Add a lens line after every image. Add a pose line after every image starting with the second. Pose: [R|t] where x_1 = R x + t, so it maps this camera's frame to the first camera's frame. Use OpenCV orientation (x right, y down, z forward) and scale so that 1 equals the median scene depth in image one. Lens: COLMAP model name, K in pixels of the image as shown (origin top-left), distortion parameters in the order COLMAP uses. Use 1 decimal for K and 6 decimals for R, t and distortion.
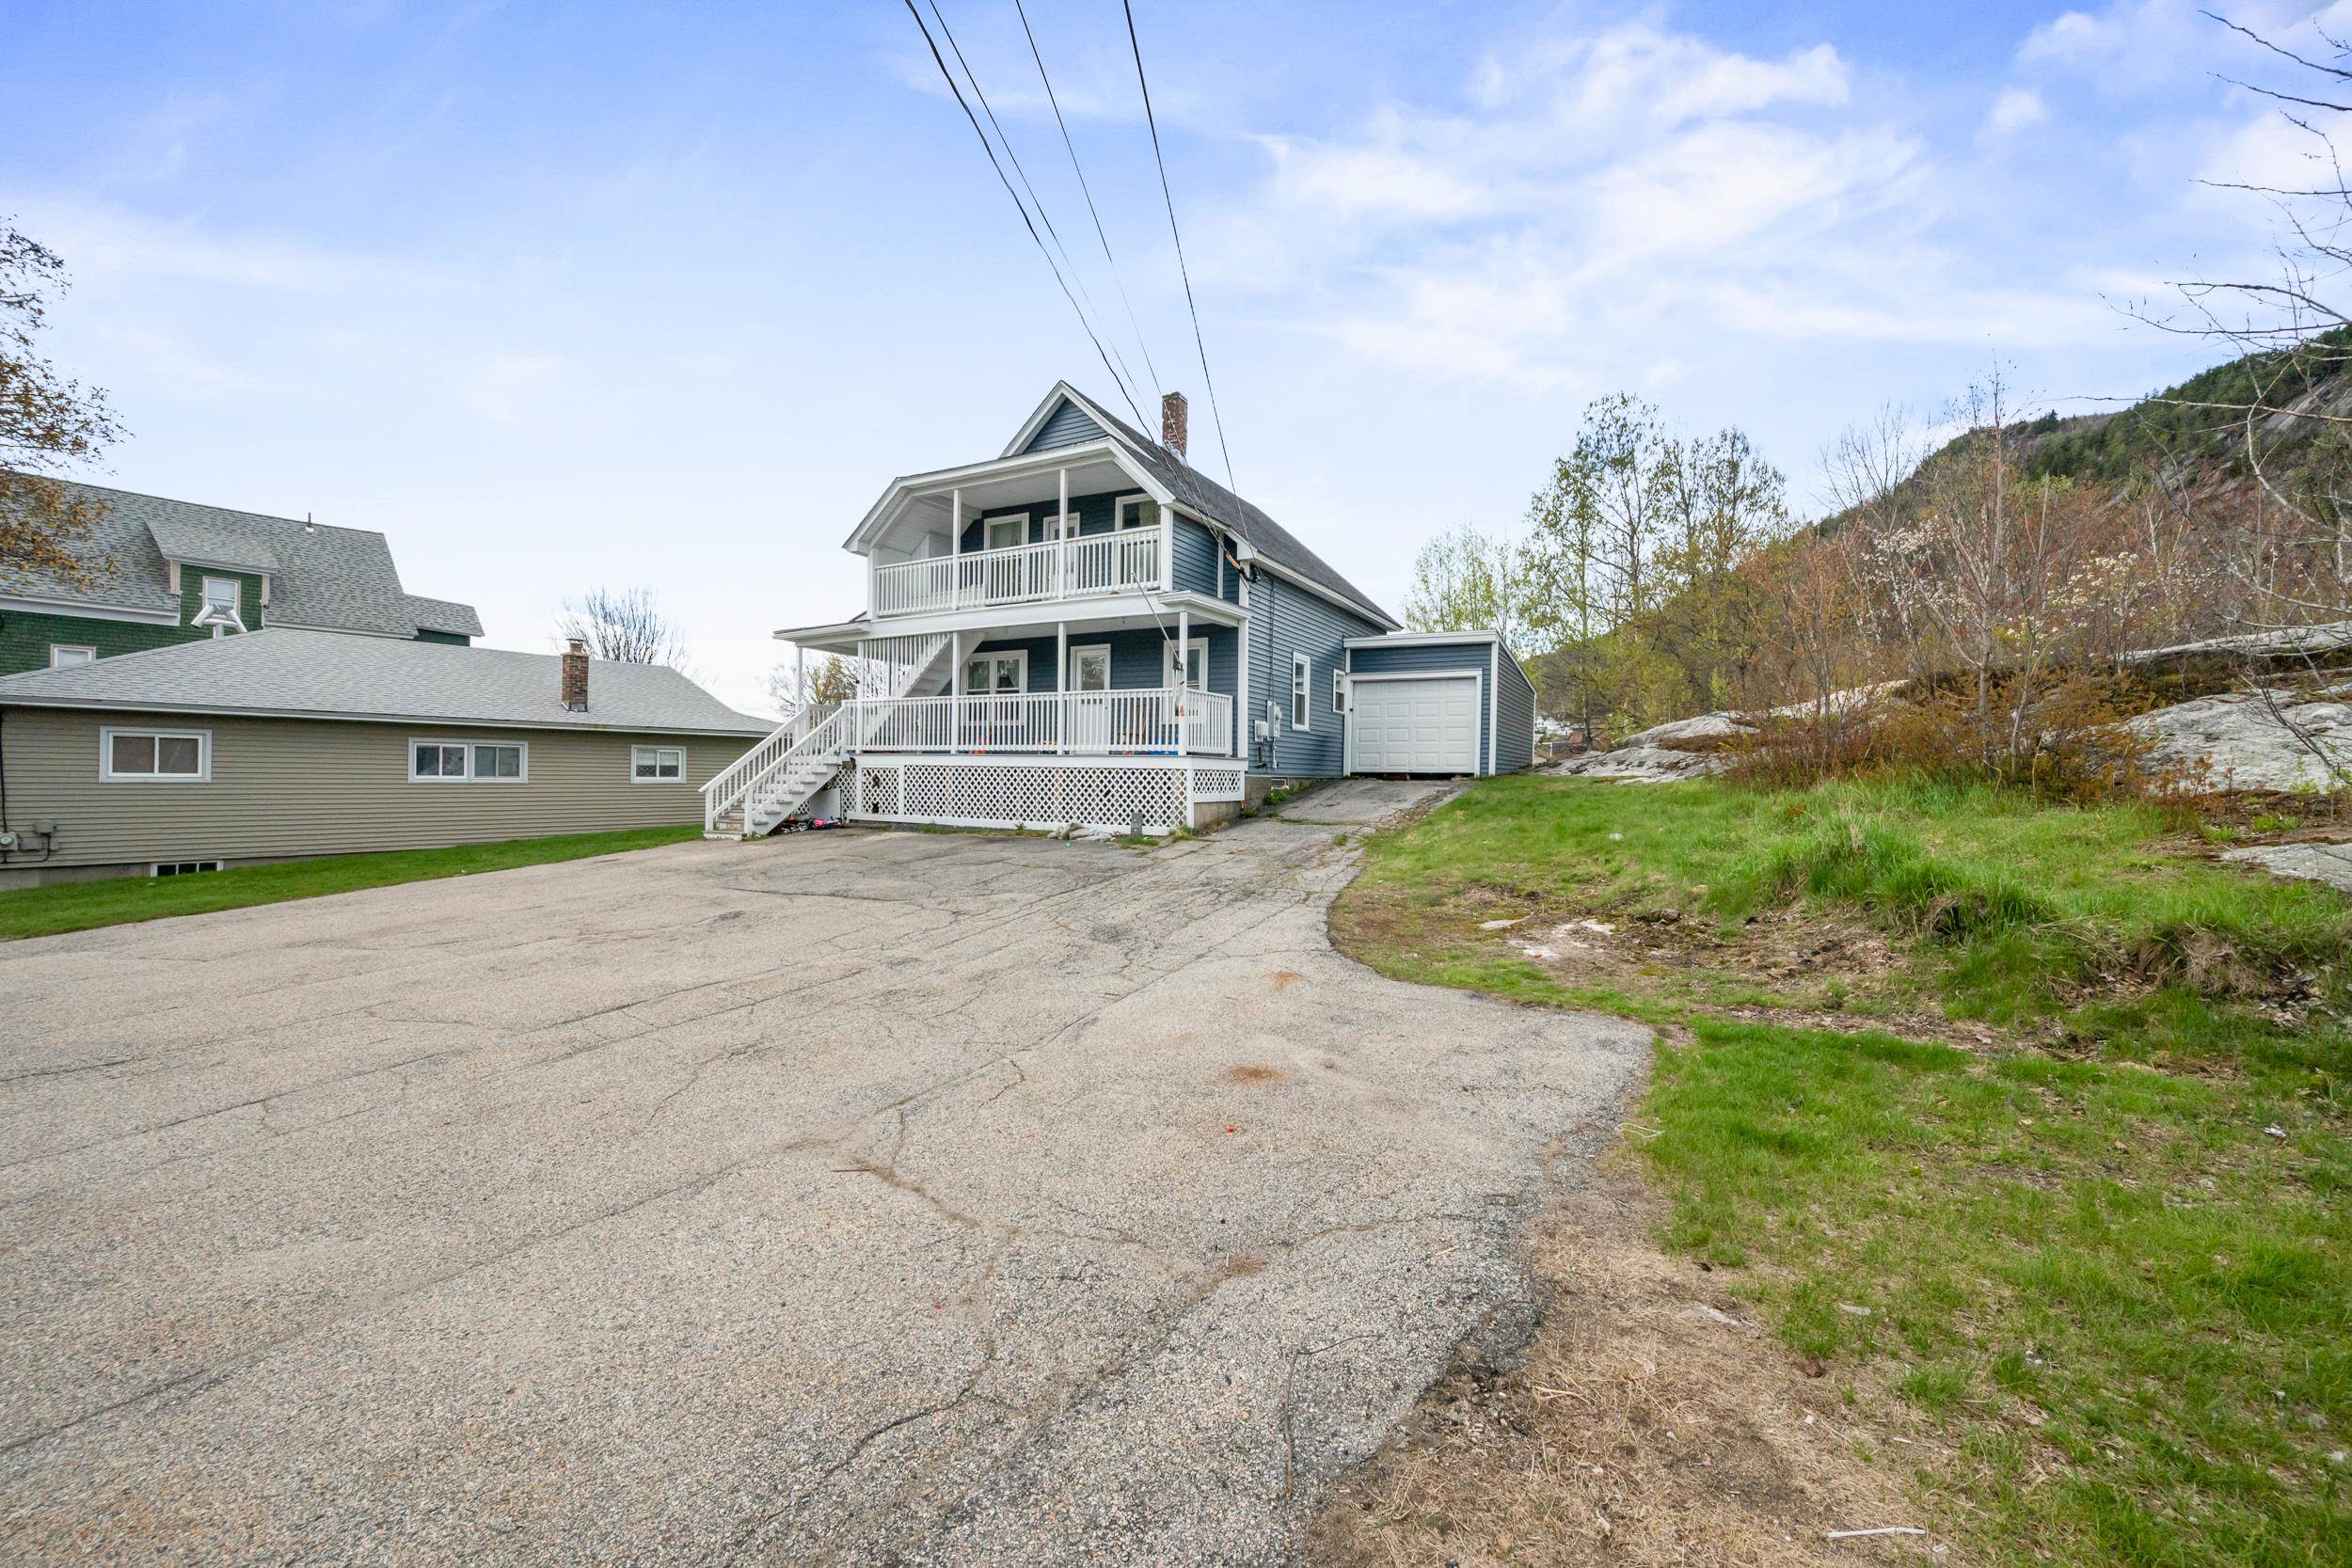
lens RADIAL K [[921.0, 0, 1133.0], [0, 921.0, 793.7], [0, 0, 1]] dist [-0.000757, -0.000538]
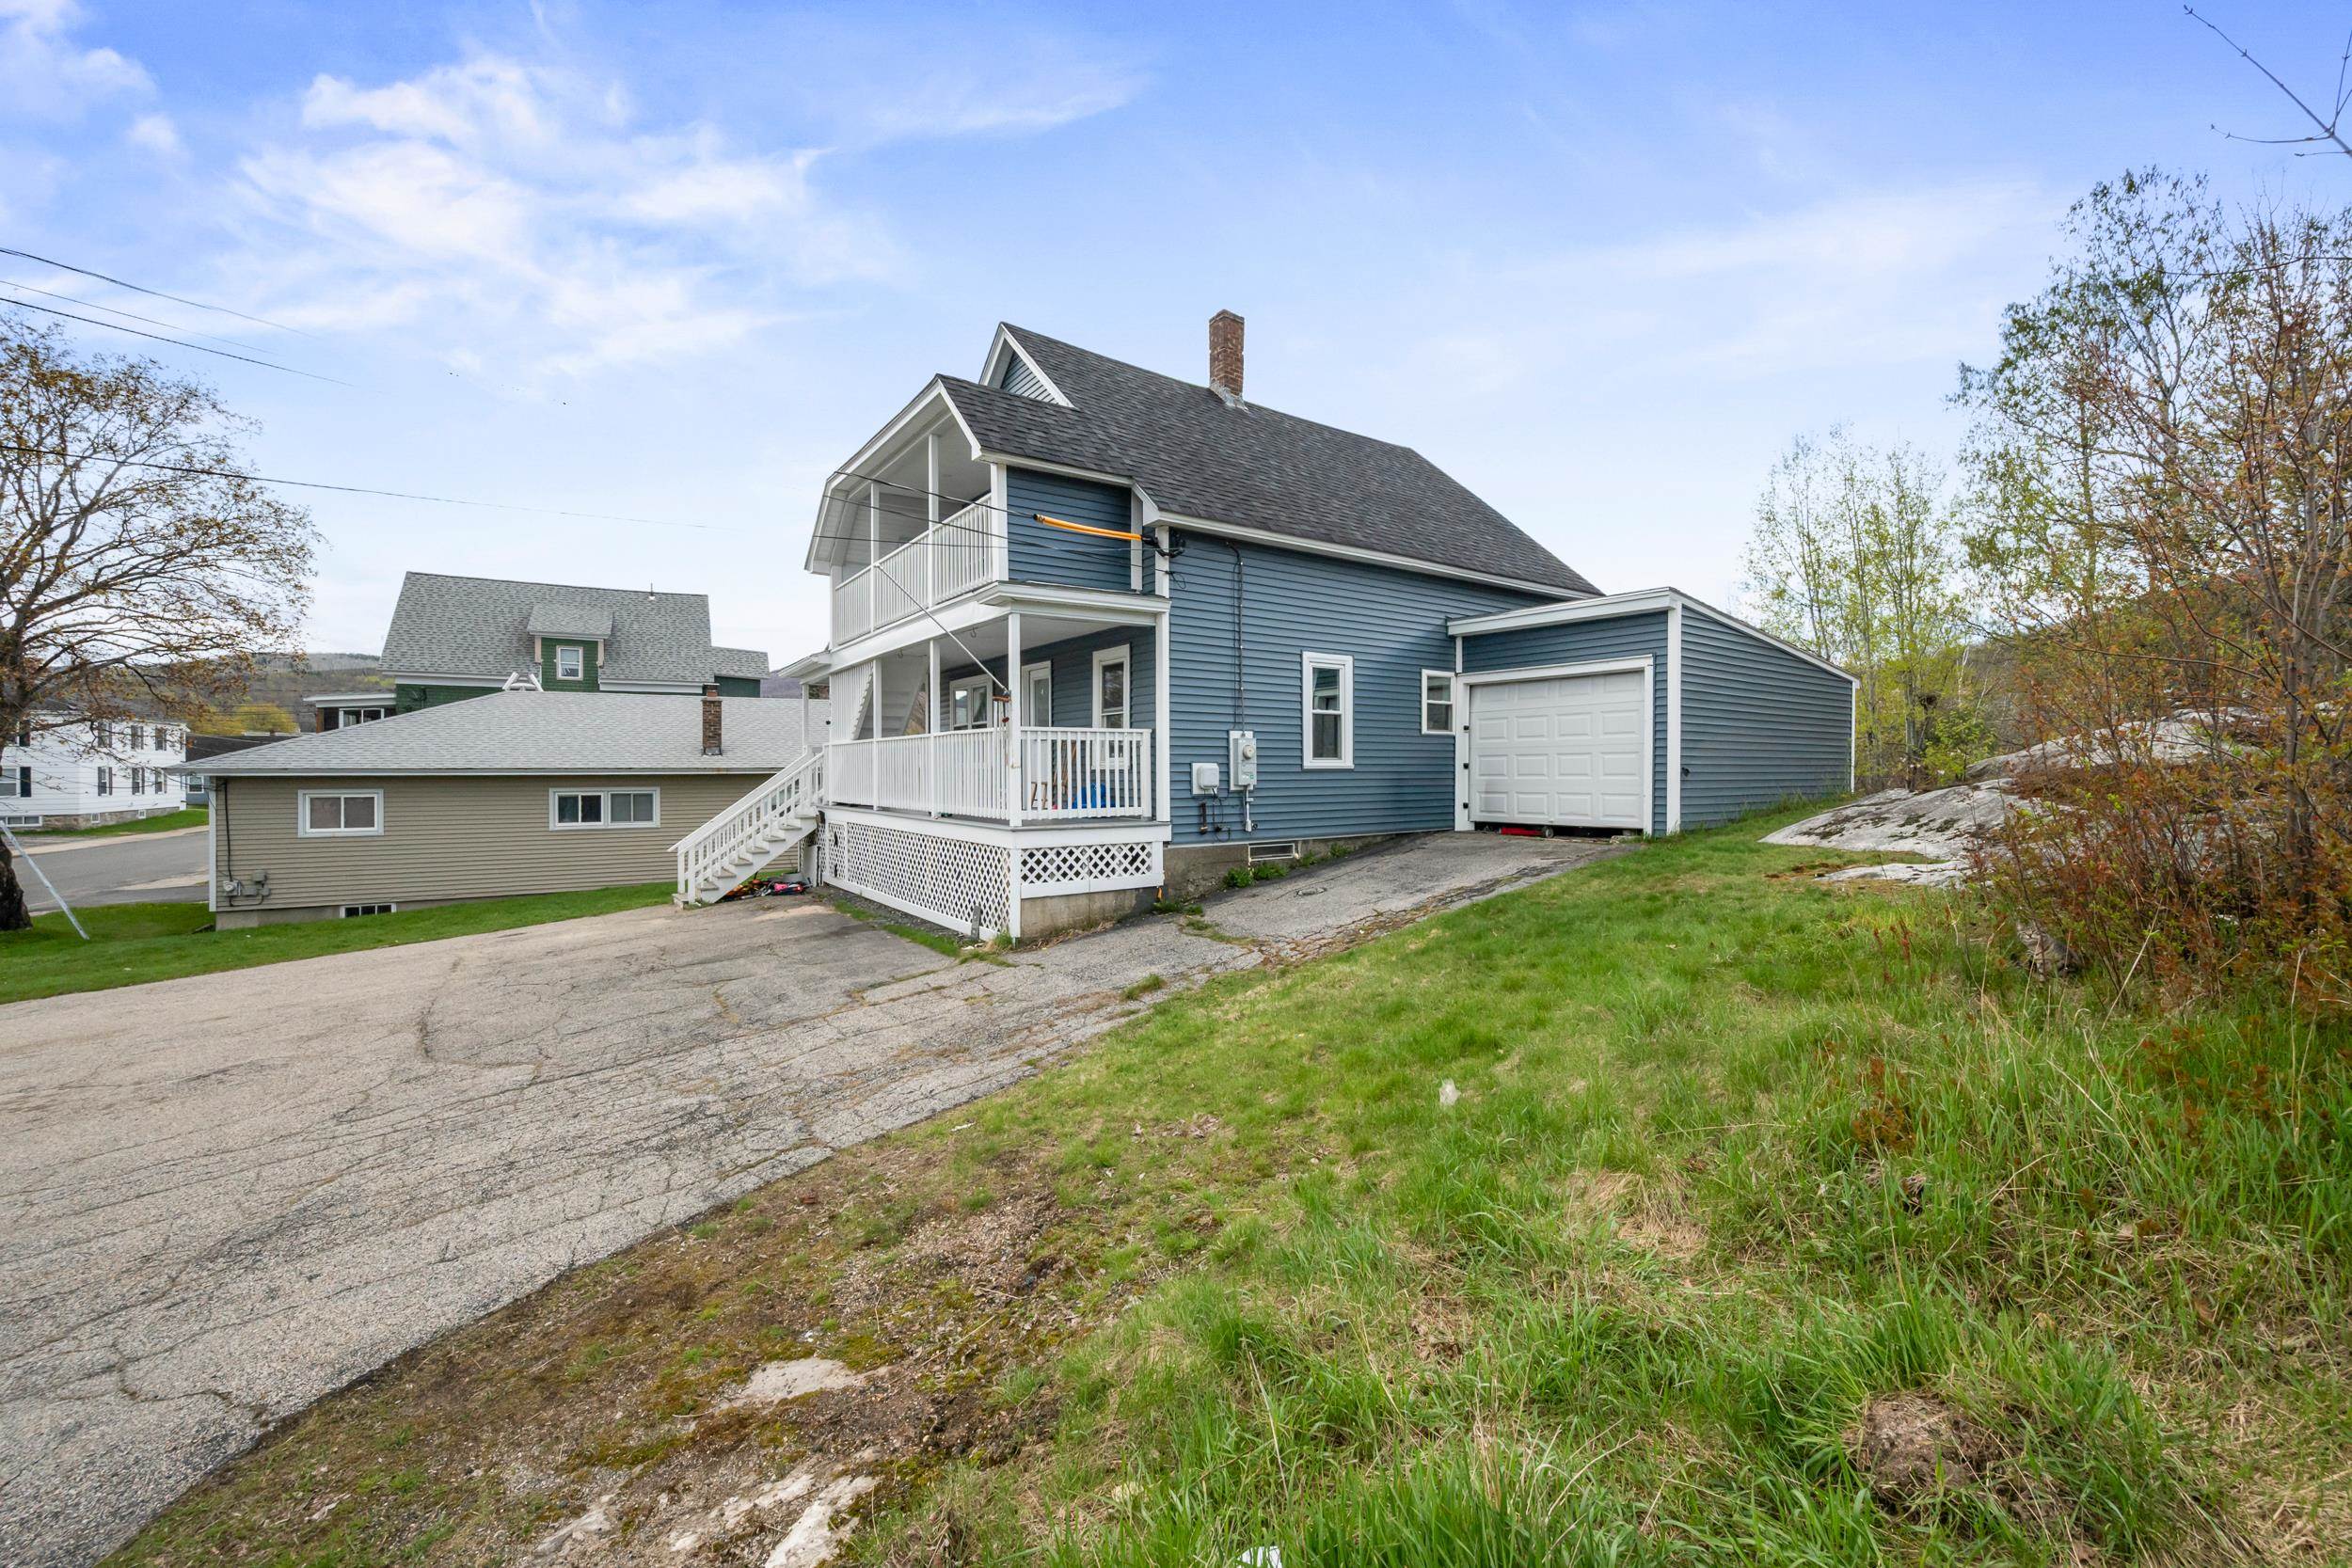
lens RADIAL K [[921.0, 0, 1164.8], [0, 921.0, 784.8], [0, 0, 1]] dist [-0.000757, -0.000538]
pose [[0.916917, -0.014868, -0.398802, 0.340927], [0.011750, 0.999878, -0.010261, -0.051852], [0.398906, 0.004723, 0.916980, 0.342982]]
